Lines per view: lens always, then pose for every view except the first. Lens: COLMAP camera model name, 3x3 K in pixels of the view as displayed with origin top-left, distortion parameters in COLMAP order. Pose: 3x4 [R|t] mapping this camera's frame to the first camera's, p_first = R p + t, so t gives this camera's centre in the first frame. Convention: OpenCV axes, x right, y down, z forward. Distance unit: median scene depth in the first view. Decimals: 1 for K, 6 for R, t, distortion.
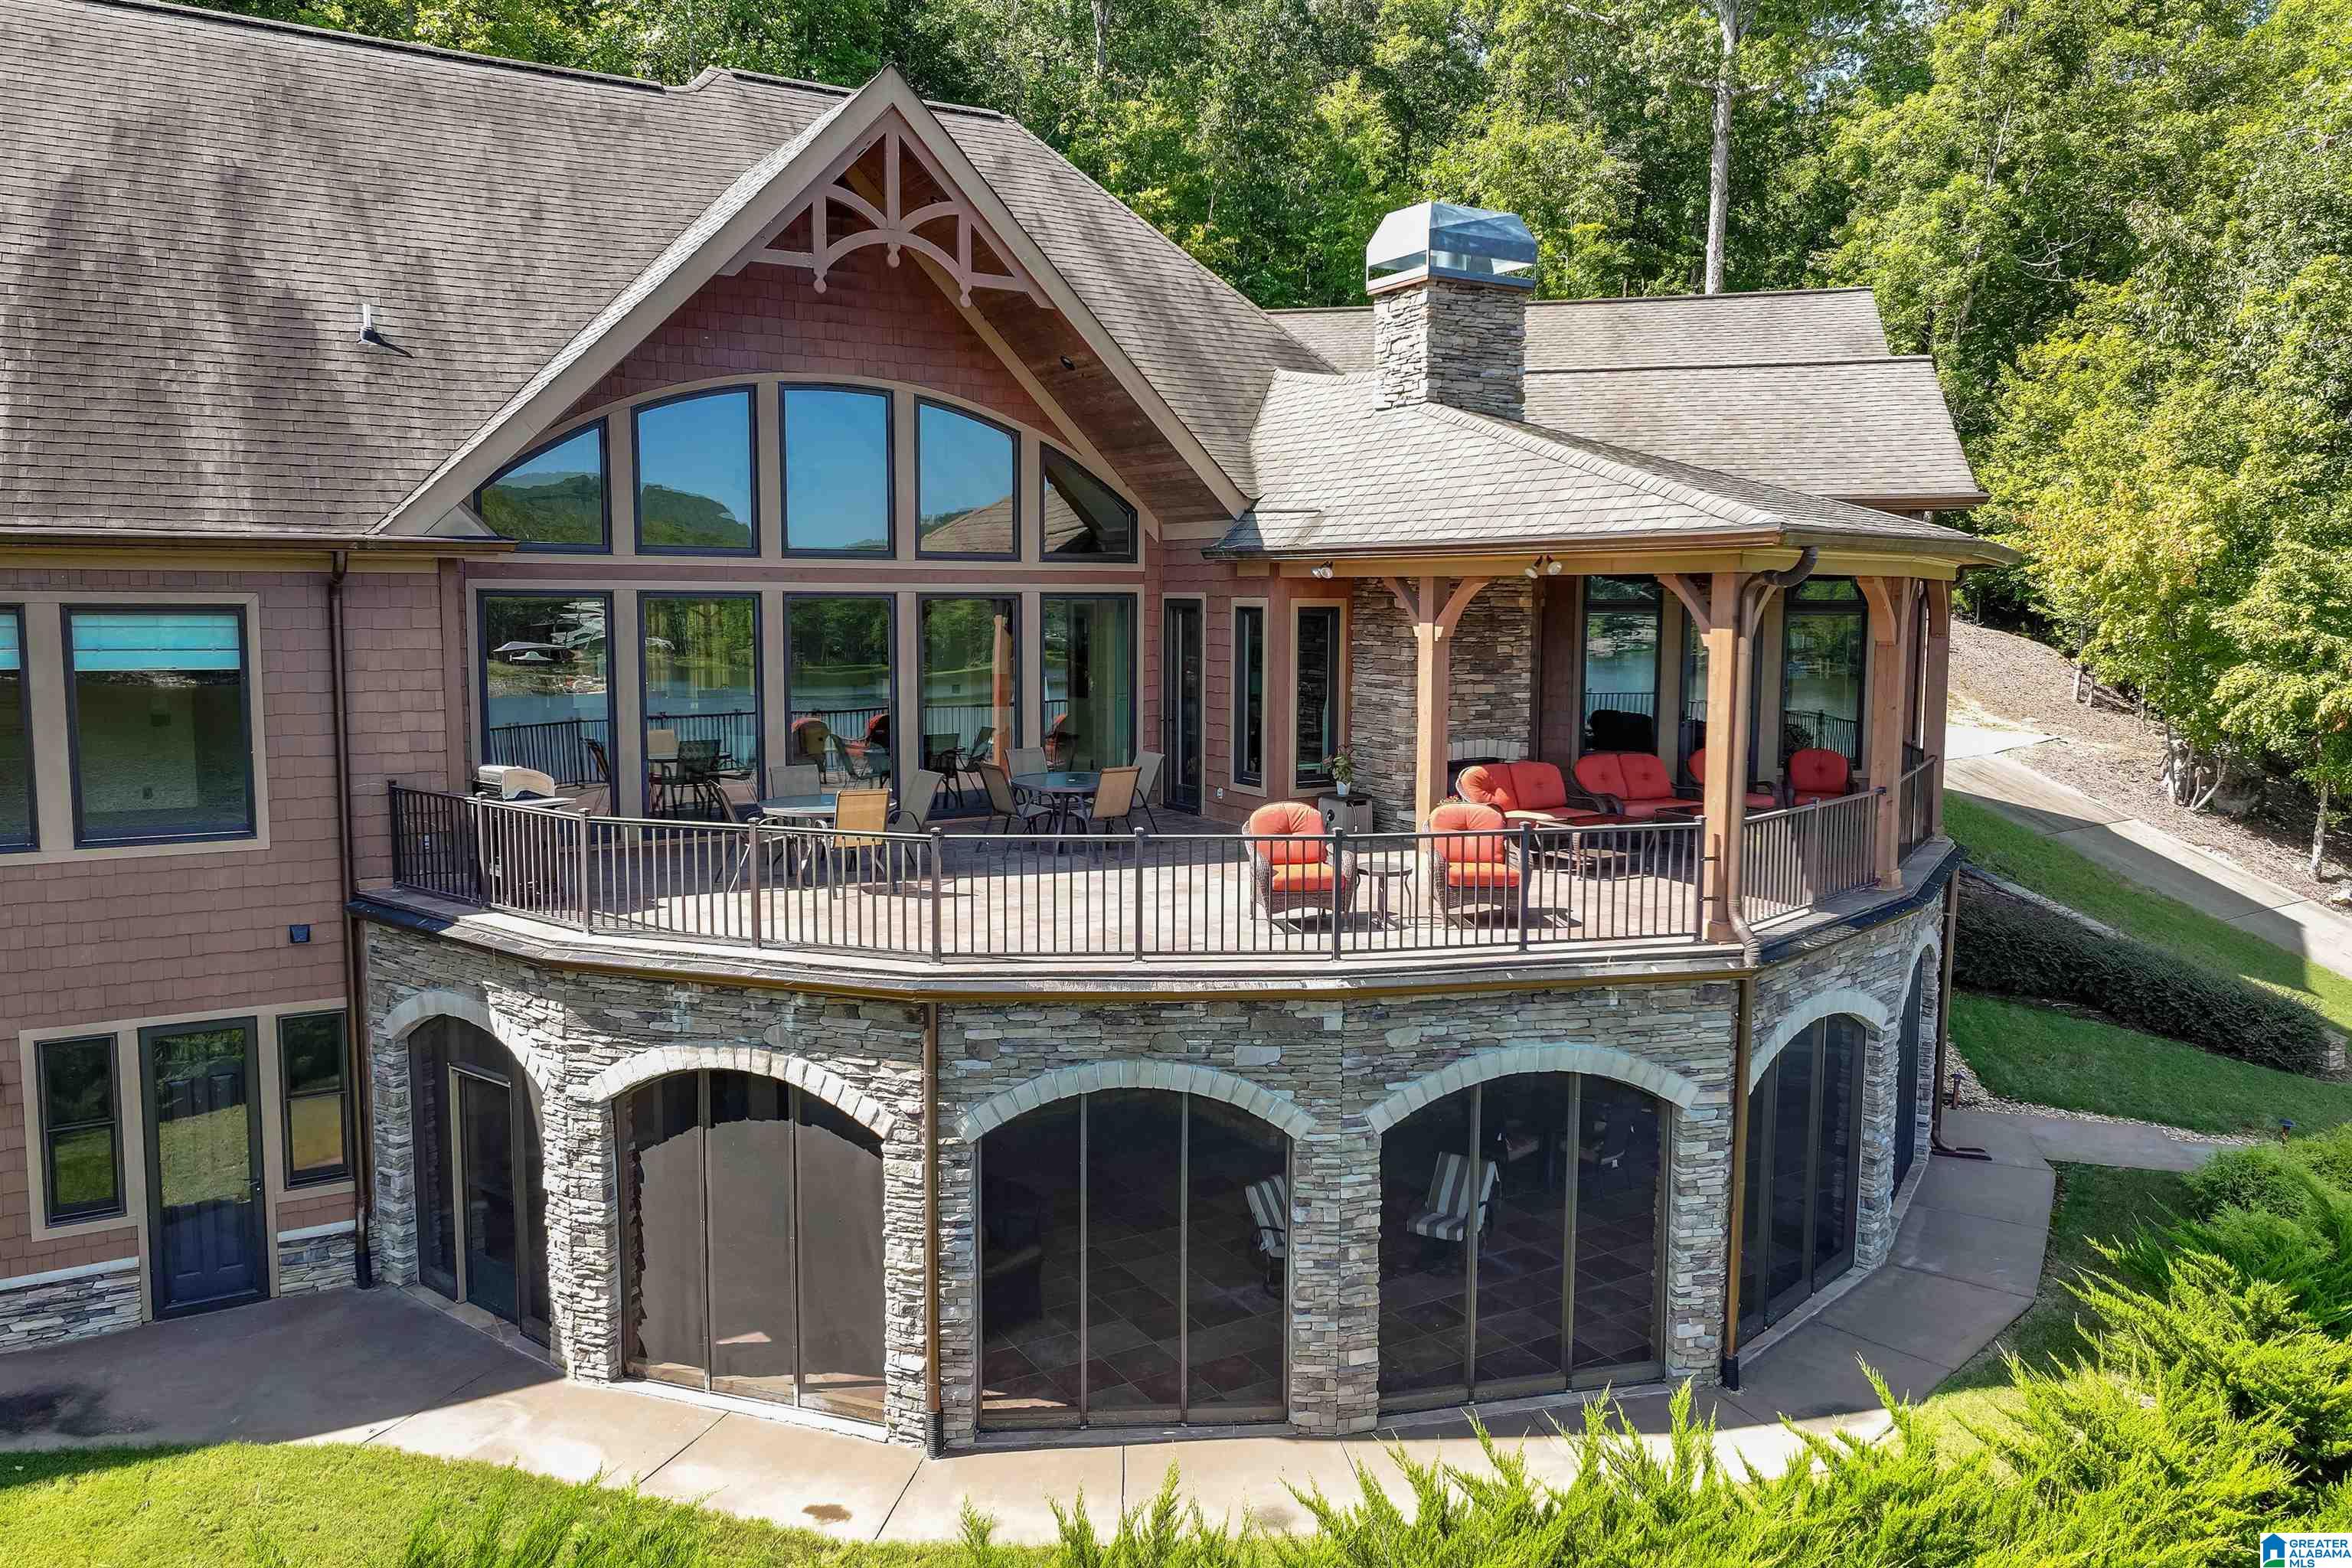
lens RADIAL K [[1664.8, 0, 1185.3], [0, 1664.8, 752.3], [0, 0, 1]] dist [-0.008259, 0.017717]
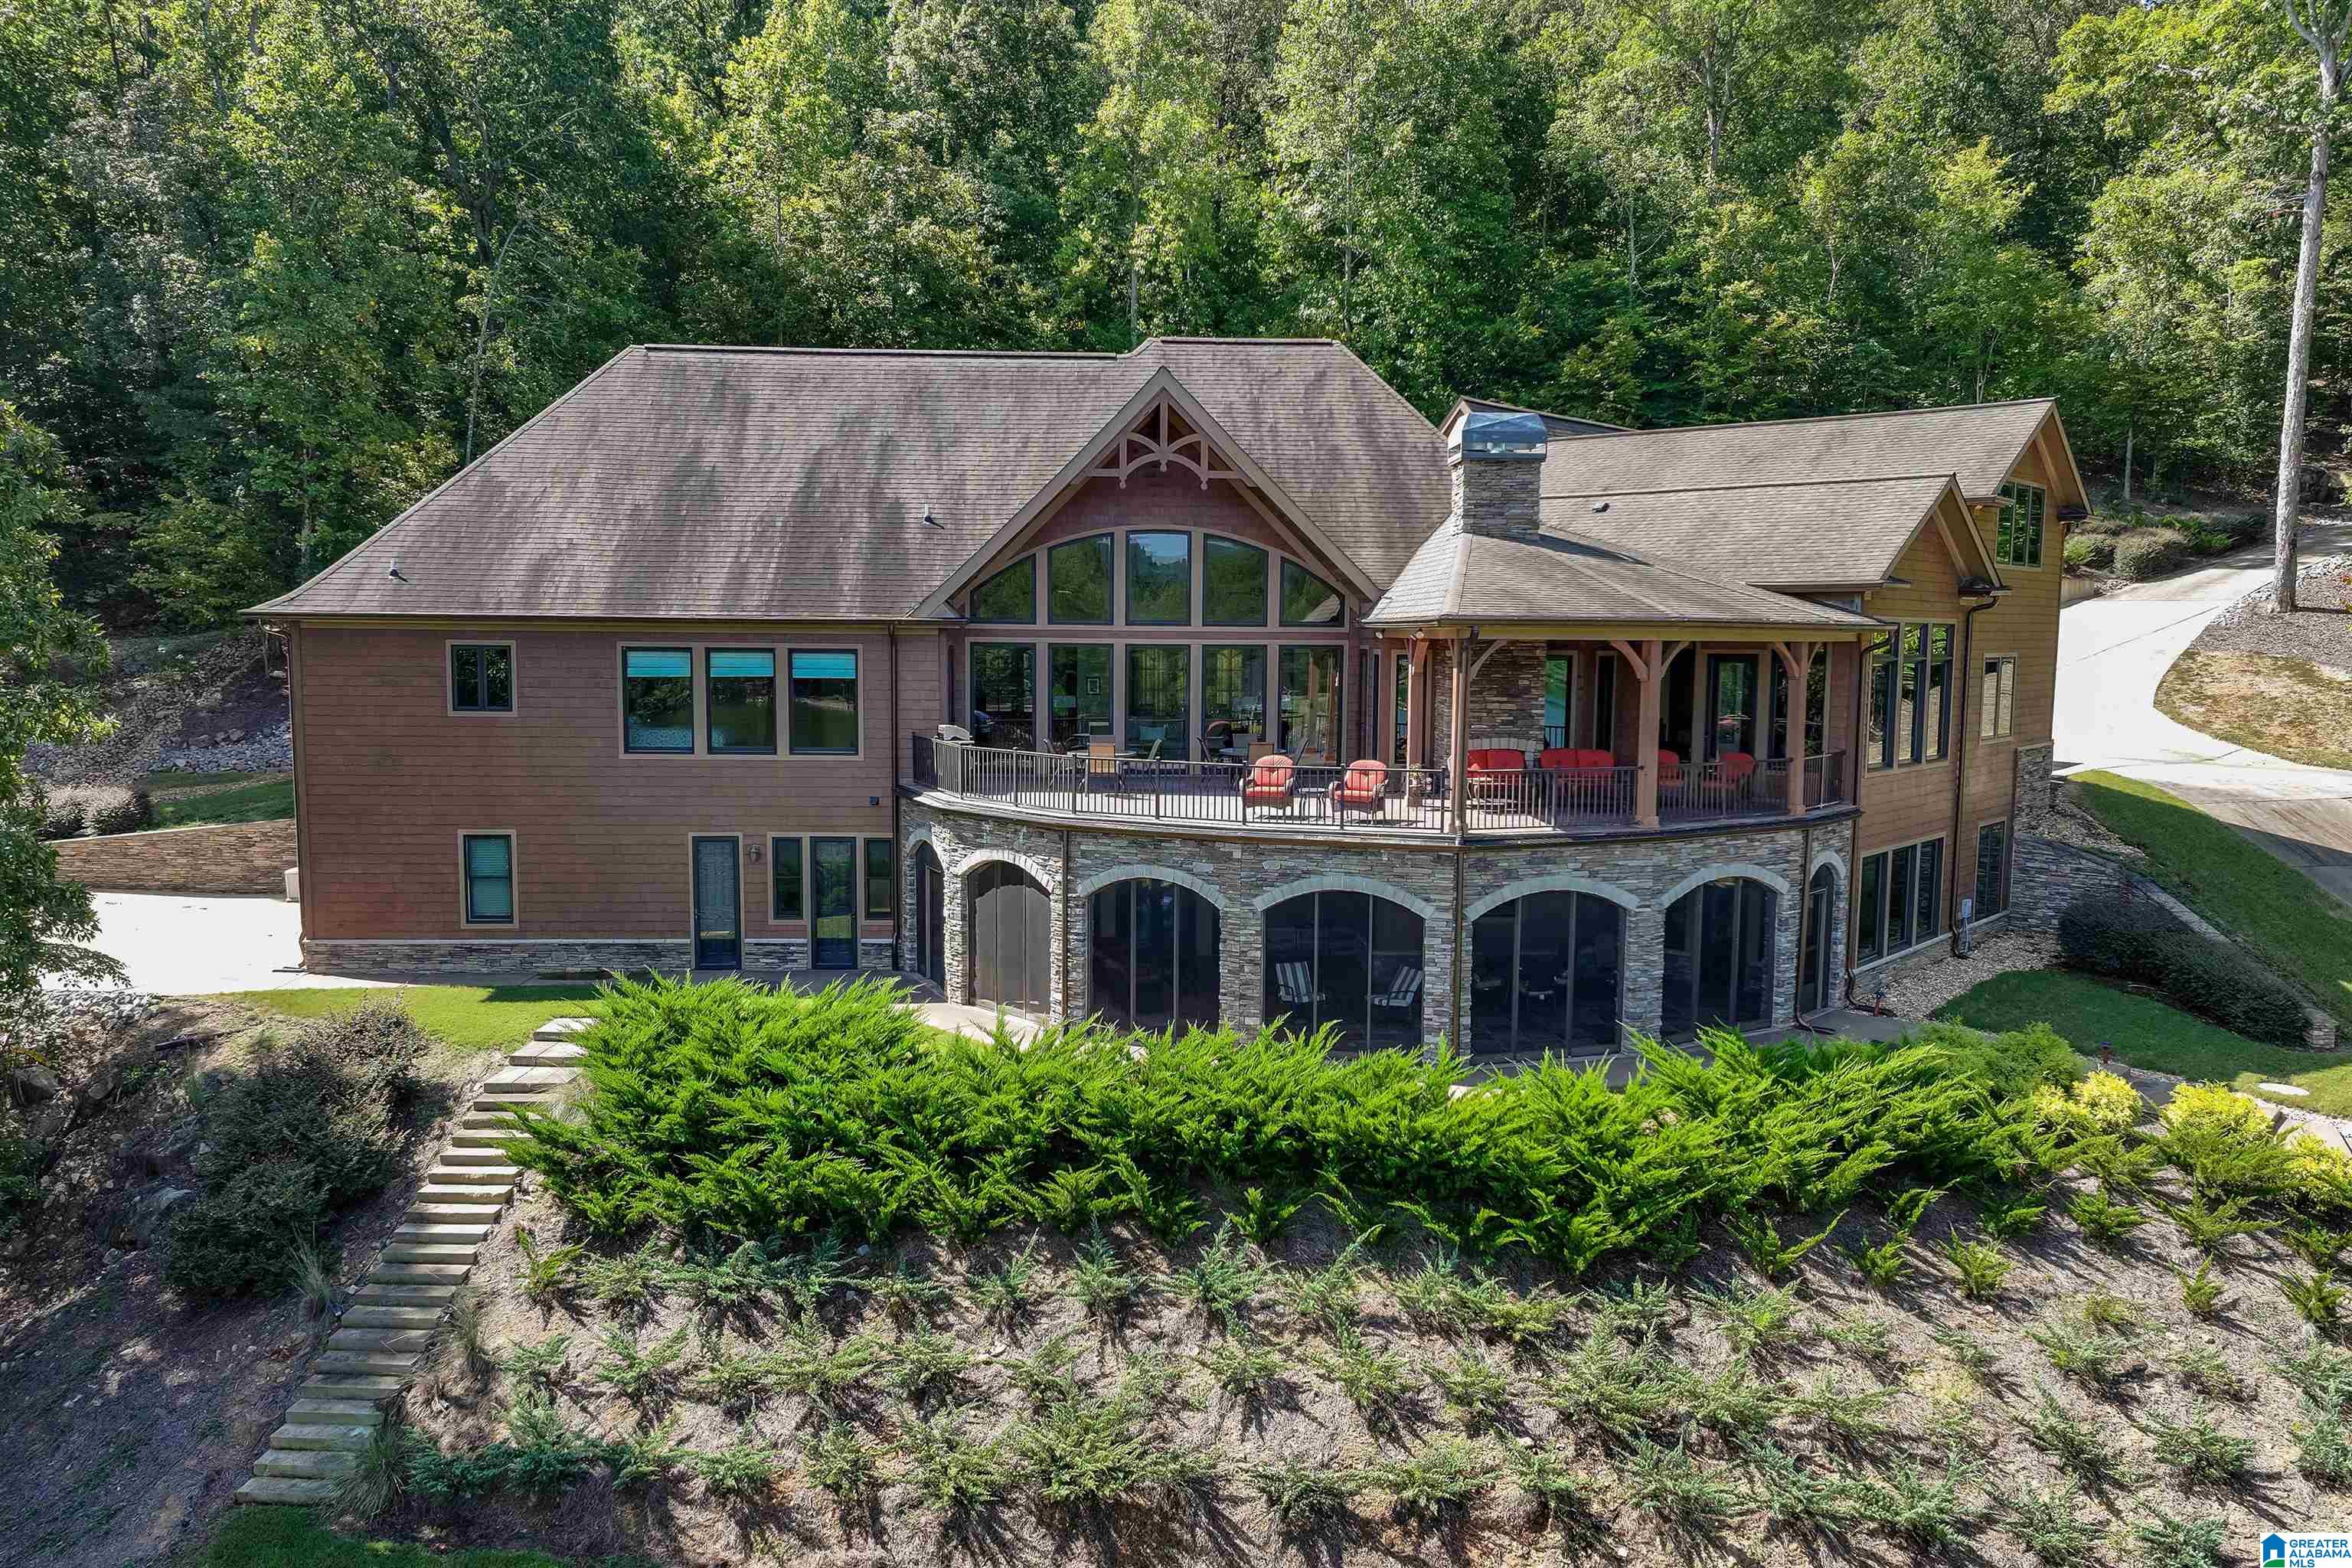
lens RADIAL K [[1664.8, 0, 1174.6], [0, 1664.8, 787.3], [0, 0, 1]] dist [-0.008259, 0.017717]
pose [[0.881491, 0.046806, -0.469876, 0.887876], [-0.048938, 0.998772, 0.007683, 0.059471], [0.469659, 0.016222, 0.882699, -0.782428]]
